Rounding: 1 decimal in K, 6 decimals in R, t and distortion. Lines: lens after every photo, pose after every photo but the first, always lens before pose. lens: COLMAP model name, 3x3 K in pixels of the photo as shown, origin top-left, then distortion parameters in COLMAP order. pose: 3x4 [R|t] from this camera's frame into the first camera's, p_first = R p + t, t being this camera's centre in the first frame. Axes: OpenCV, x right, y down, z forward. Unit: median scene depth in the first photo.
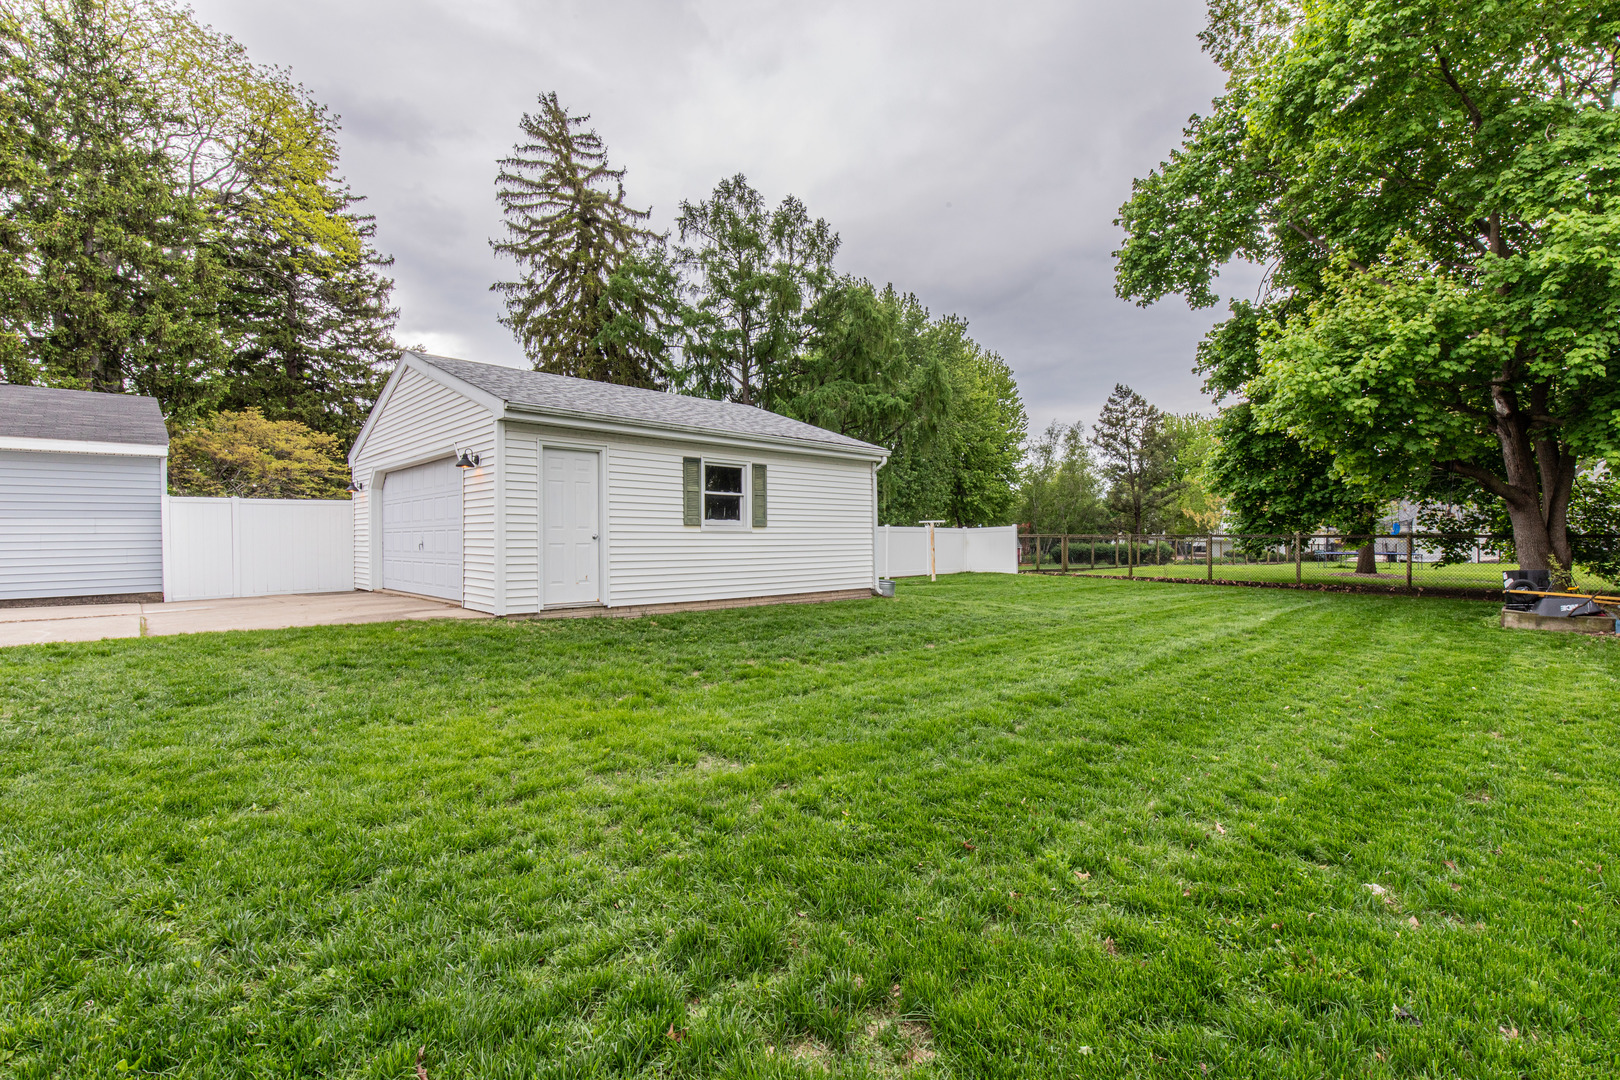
lens RADIAL K [[719.2, 0, 812.7], [0, 719.2, 539.4], [0, 0, 1]] dist [0.006539, 0.000229]
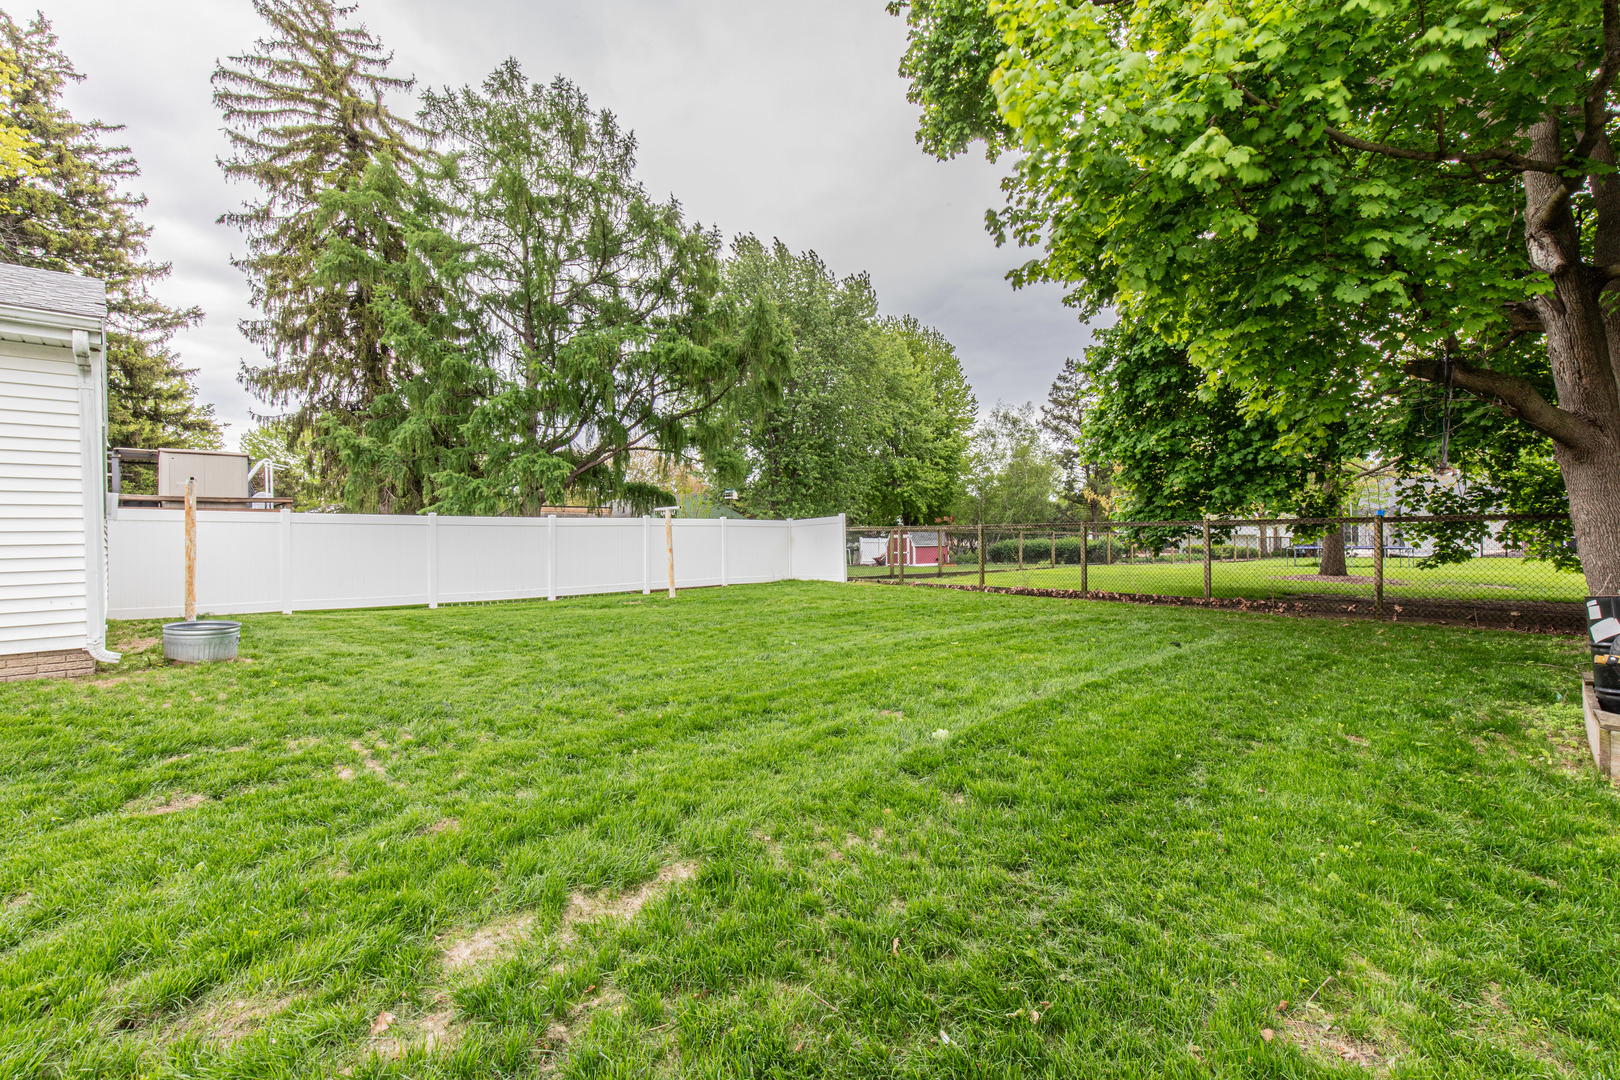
lens RADIAL K [[719.2, 0, 814.0], [0, 719.2, 539.2], [0, 0, 1]] dist [0.006539, 0.000229]
pose [[0.999916, -0.011704, 0.005626, 0.289423], [0.011705, 0.999931, -0.000058, 0.005105], [-0.005625, 0.000124, 0.999984, 0.330531]]
